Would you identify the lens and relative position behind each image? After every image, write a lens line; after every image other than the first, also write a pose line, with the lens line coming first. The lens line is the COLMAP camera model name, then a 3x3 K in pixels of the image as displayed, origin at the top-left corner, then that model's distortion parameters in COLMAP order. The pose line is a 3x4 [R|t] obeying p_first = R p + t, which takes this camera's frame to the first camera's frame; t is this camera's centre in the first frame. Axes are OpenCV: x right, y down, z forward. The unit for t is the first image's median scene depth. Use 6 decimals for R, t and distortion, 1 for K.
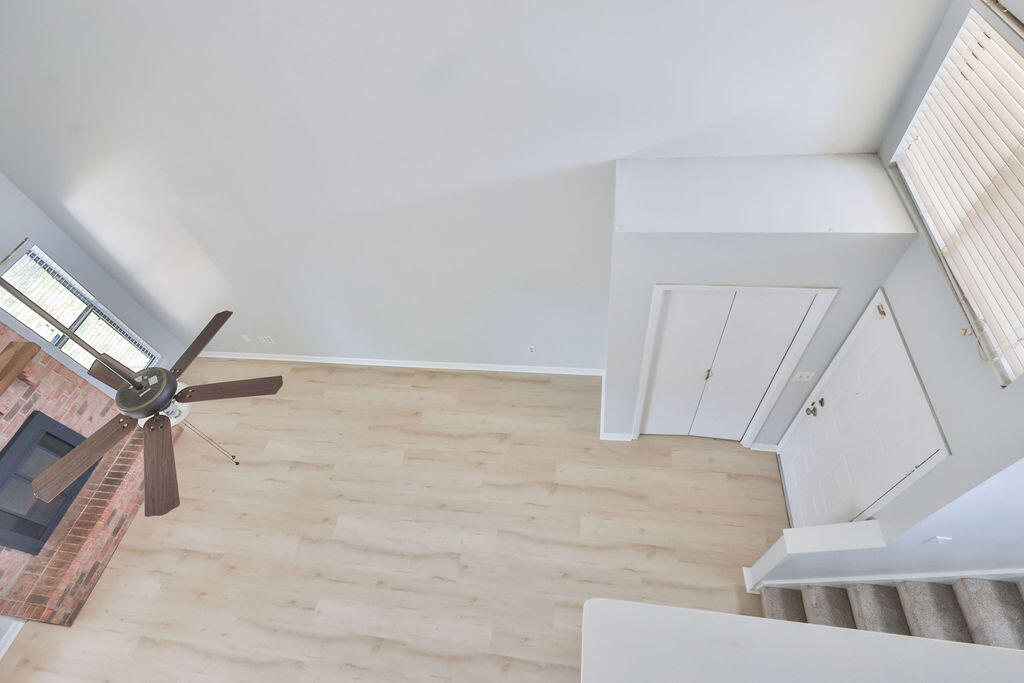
lens RADIAL K [[498.8, 0, 512.0], [0, 498.8, 341.5], [0, 0, 1]] dist [0.000466, 0.001565]
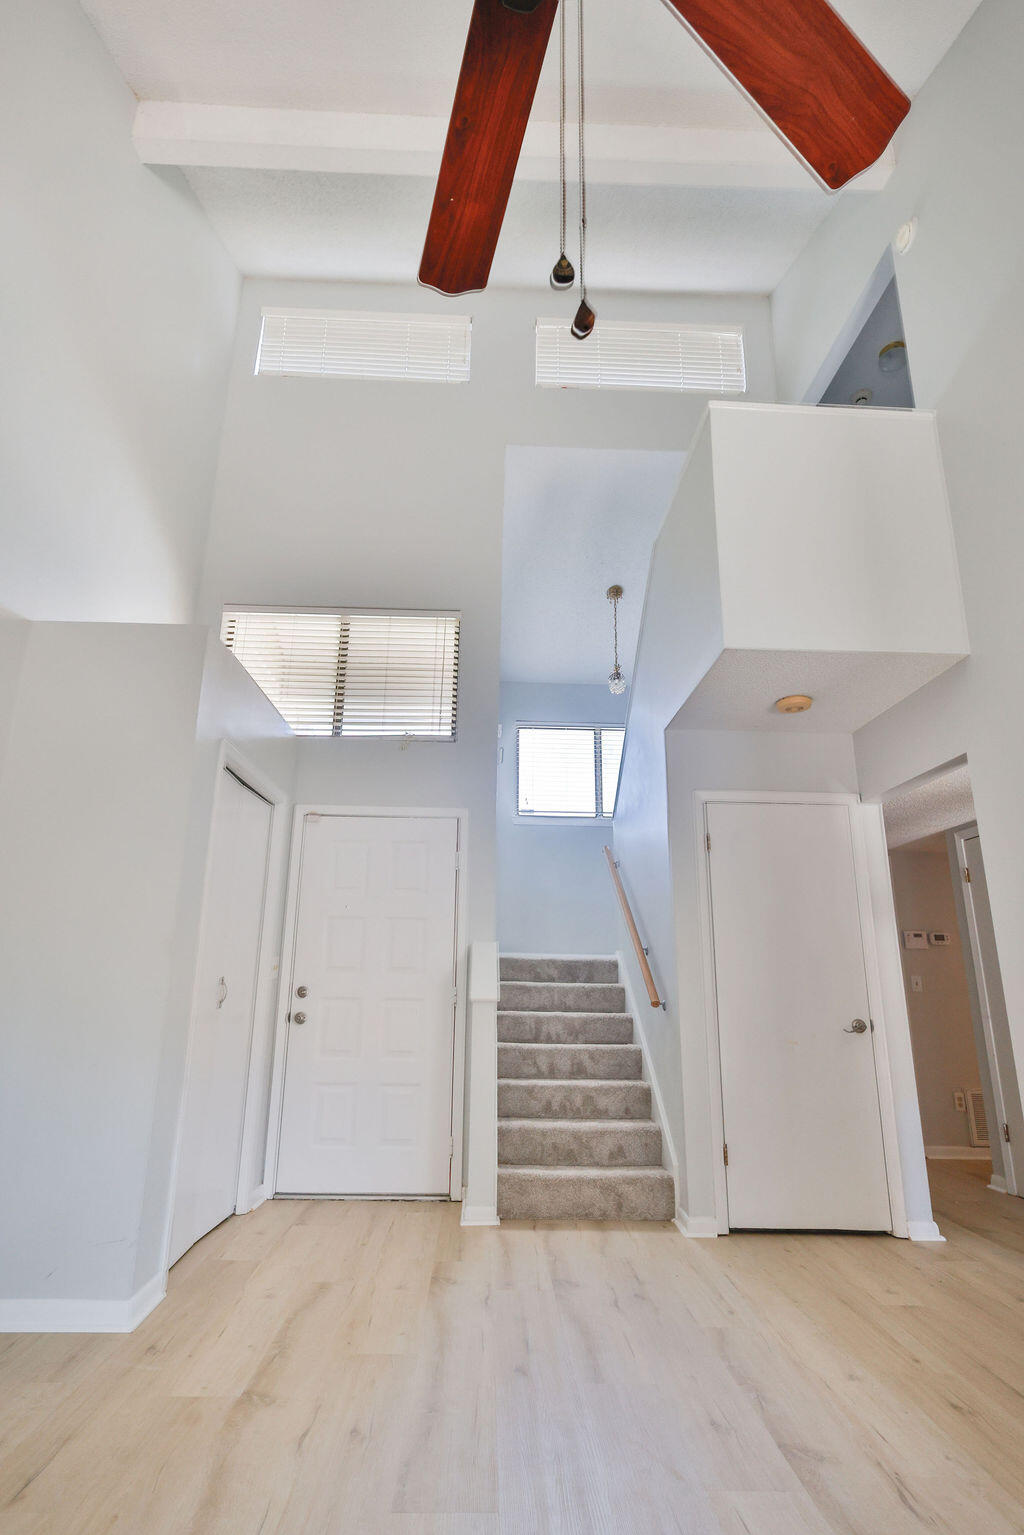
lens RADIAL K [[747.7, 0, 507.9], [0, 747.7, 775.3], [0, 0, 1]] dist [0.000466, 0.001565]
pose [[-0.165926, 0.368475, 0.914710, -0.516522], [0.783887, 0.612069, -0.104367, 0.243827], [-0.598322, 0.699713, -0.390401, 0.875078]]
